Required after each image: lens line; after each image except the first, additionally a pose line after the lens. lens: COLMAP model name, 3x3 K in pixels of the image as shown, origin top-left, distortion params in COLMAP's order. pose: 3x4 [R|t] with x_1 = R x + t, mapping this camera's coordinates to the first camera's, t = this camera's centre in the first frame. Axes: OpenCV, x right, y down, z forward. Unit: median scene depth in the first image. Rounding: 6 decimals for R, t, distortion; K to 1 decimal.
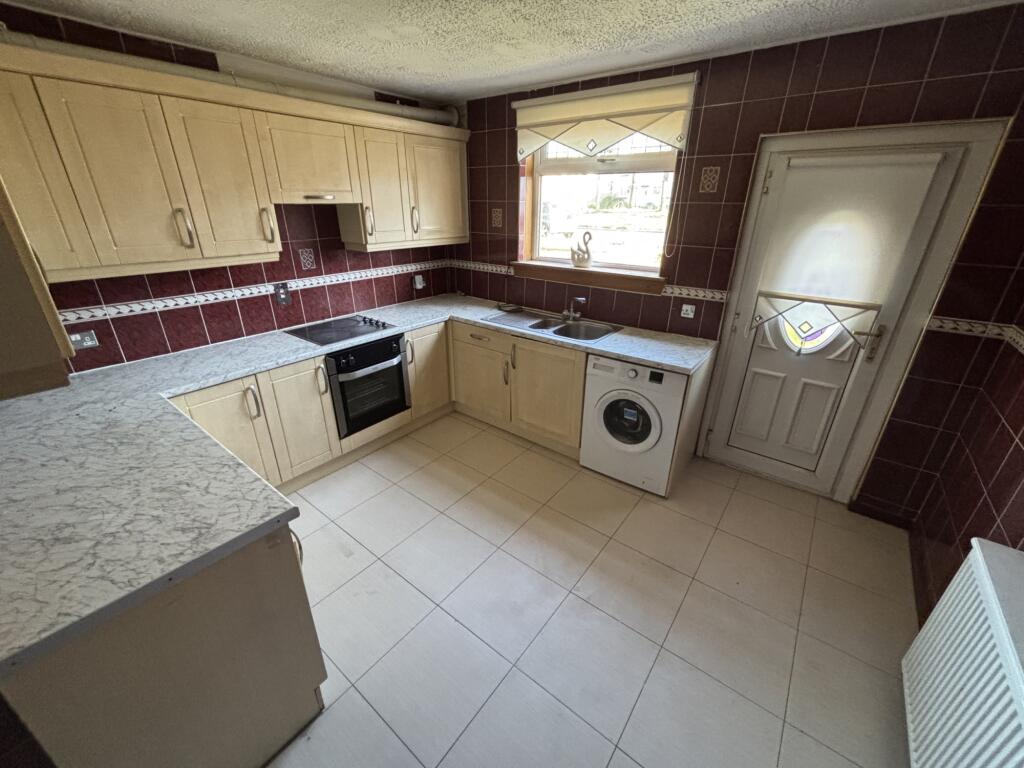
lens RADIAL K [[411.3, 0, 512.0], [0, 411.3, 384.0], [0, 0, 1]] dist [-0.009791, -0.000251]
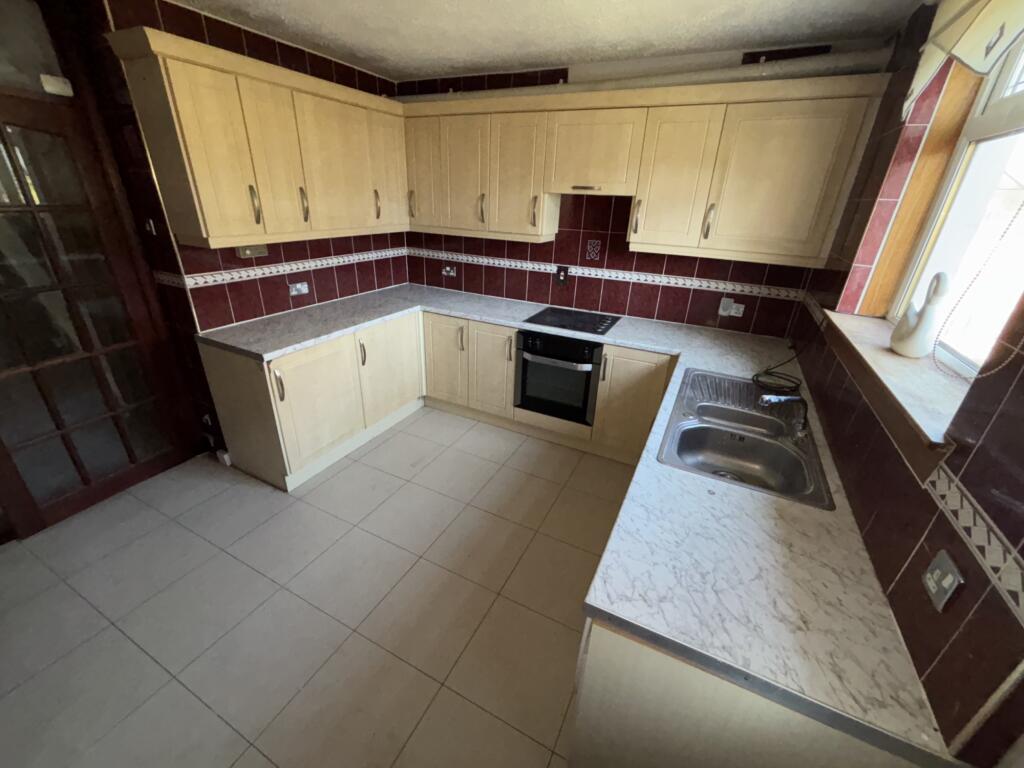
lens RADIAL K [[414.1, 0, 512.0], [0, 414.1, 384.0], [0, 0, 1]] dist [0.000215, -0.000144]
pose [[0.193795, 0.403895, -0.894043, 0.551118], [-0.427968, 0.854839, 0.293417, -0.239250], [0.882772, 0.325759, 0.338518, 0.584983]]
